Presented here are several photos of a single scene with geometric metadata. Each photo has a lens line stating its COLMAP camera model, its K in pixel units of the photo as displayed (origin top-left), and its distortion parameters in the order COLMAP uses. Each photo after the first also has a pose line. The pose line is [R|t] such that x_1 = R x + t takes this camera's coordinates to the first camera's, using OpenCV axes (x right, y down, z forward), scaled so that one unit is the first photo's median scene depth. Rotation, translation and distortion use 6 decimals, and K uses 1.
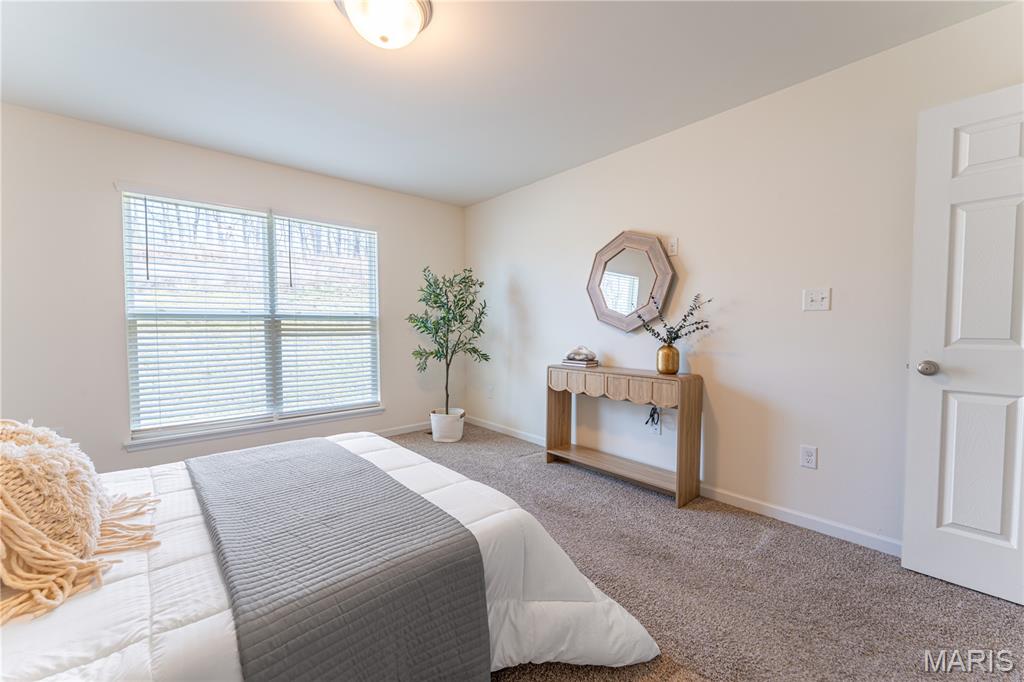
lens RADIAL K [[406.3, 0, 514.7], [0, 406.3, 342.3], [0, 0, 1]] dist [-0.001012, -0.000067]
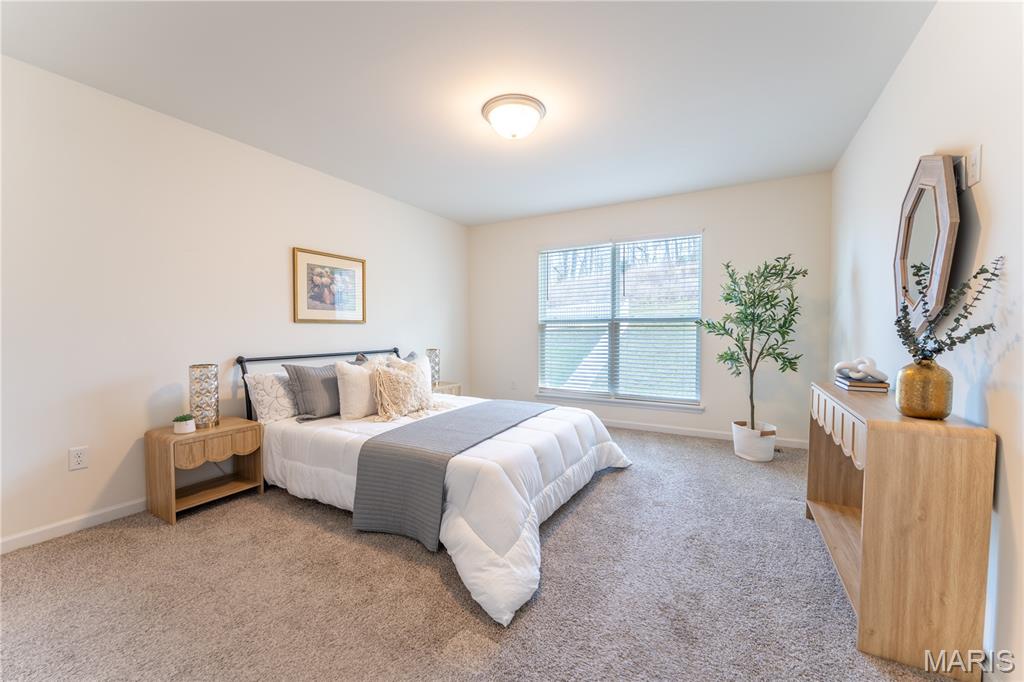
lens RADIAL K [[406.3, 0, 514.7], [0, 406.3, 342.3], [0, 0, 1]] dist [-0.001012, -0.000067]
pose [[0.330997, 0.032232, -0.943081, 0.536435], [-0.034443, 0.999163, 0.022060, -0.008901], [0.943003, 0.025180, 0.331830, 0.251406]]
